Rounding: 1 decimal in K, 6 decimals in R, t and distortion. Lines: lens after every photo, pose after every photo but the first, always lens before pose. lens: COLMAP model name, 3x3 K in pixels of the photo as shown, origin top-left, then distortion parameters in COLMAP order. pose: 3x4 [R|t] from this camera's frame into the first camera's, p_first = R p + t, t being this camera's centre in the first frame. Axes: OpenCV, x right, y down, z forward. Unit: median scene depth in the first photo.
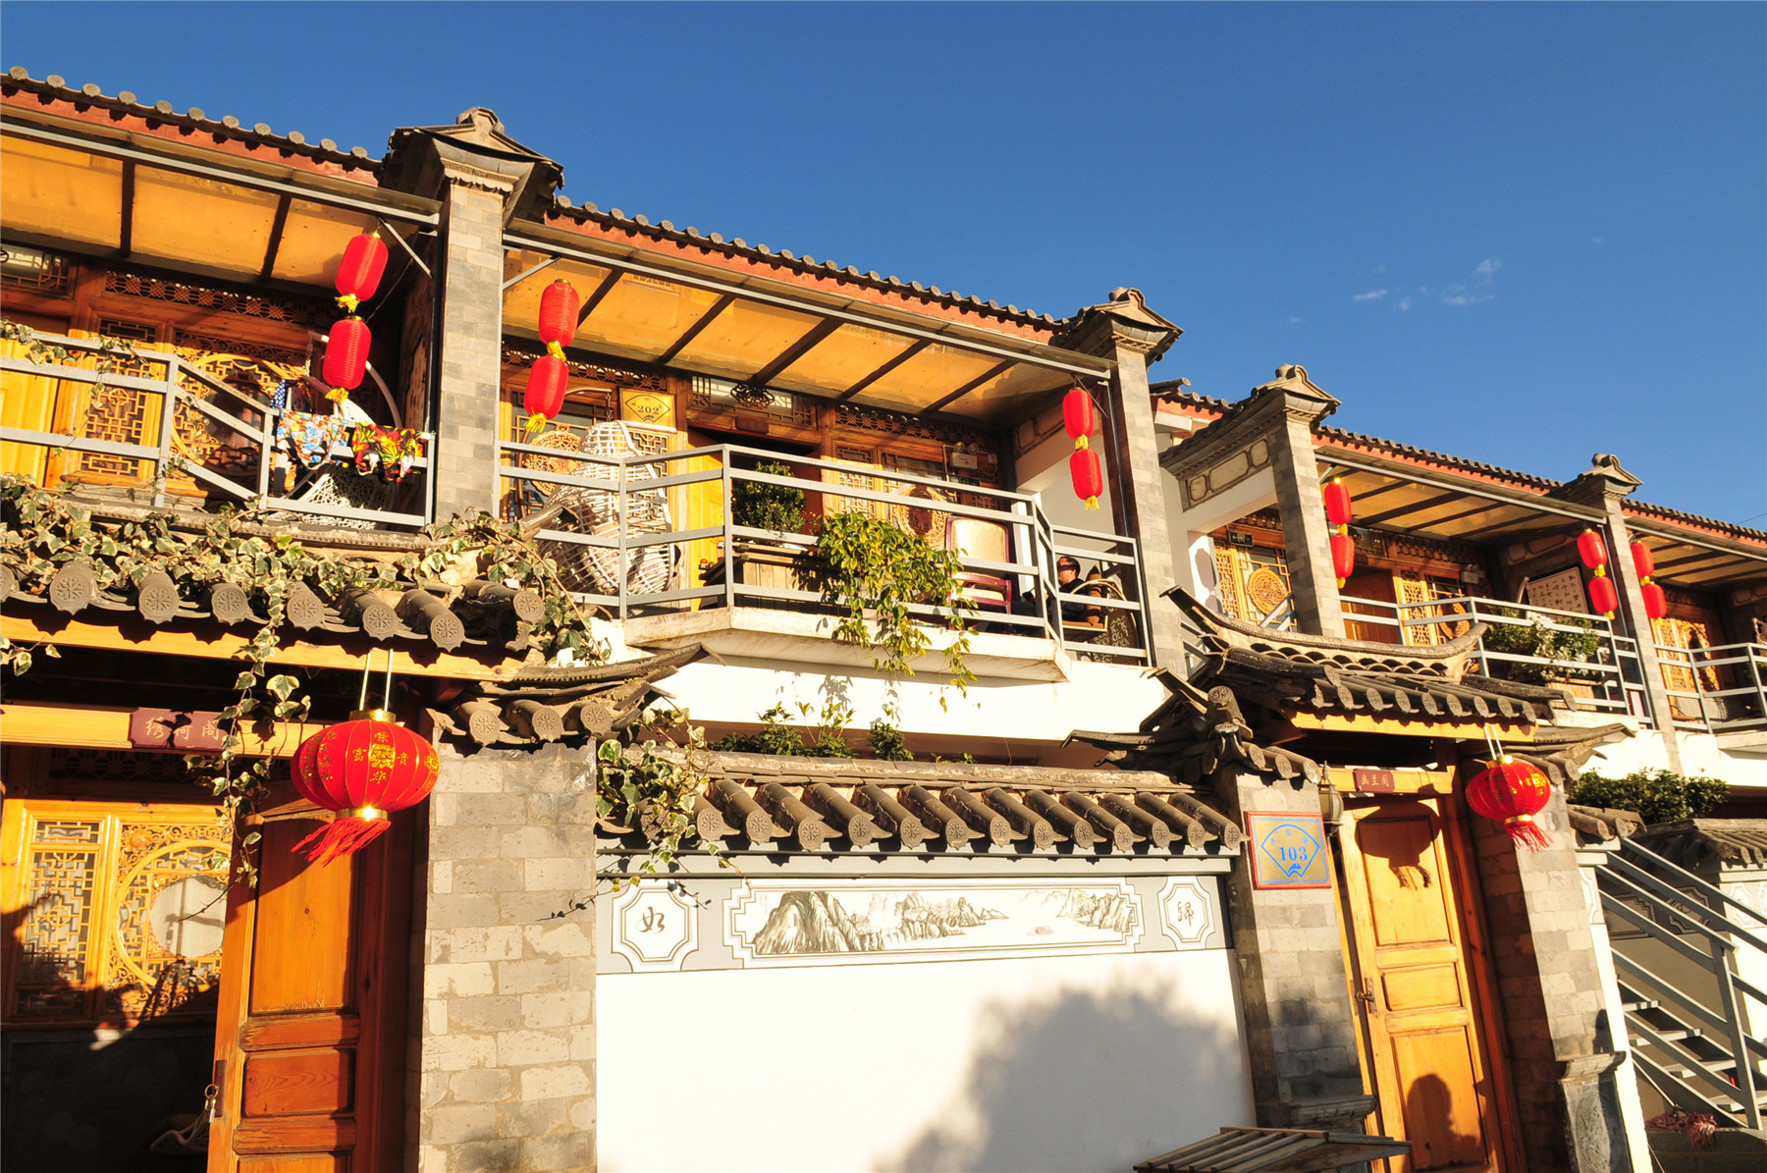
lens RADIAL K [[1336.1, 0, 868.8], [0, 1336.1, 581.4], [0, 0, 1]] dist [-0.007537, -0.005357]
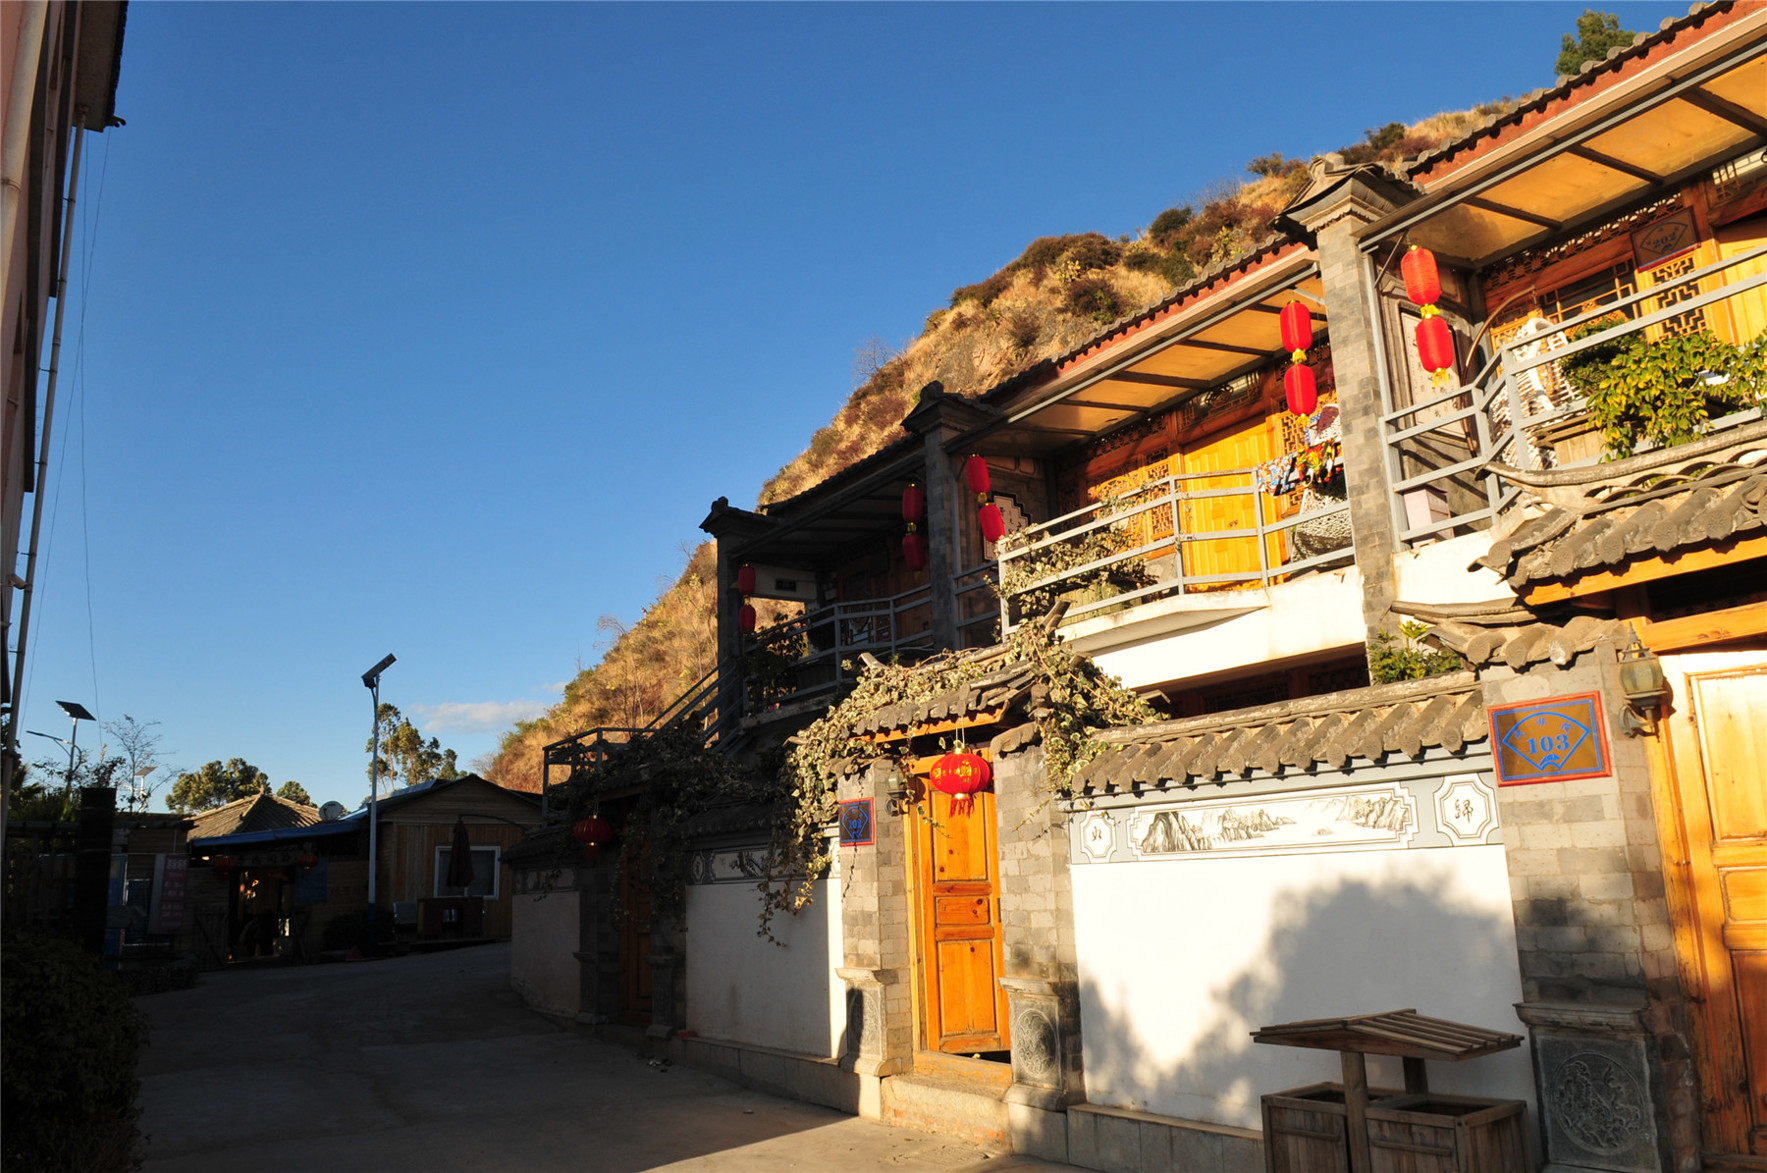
lens RADIAL K [[1336.1, 0, 880.0], [0, 1336.1, 584.5], [0, 0, 1]] dist [-0.007537, -0.005357]
pose [[0.033263, -0.160284, -0.986510, 1.369196], [0.338977, 0.930360, -0.139732, 0.083671], [0.940207, -0.329756, 0.085279, 0.590407]]
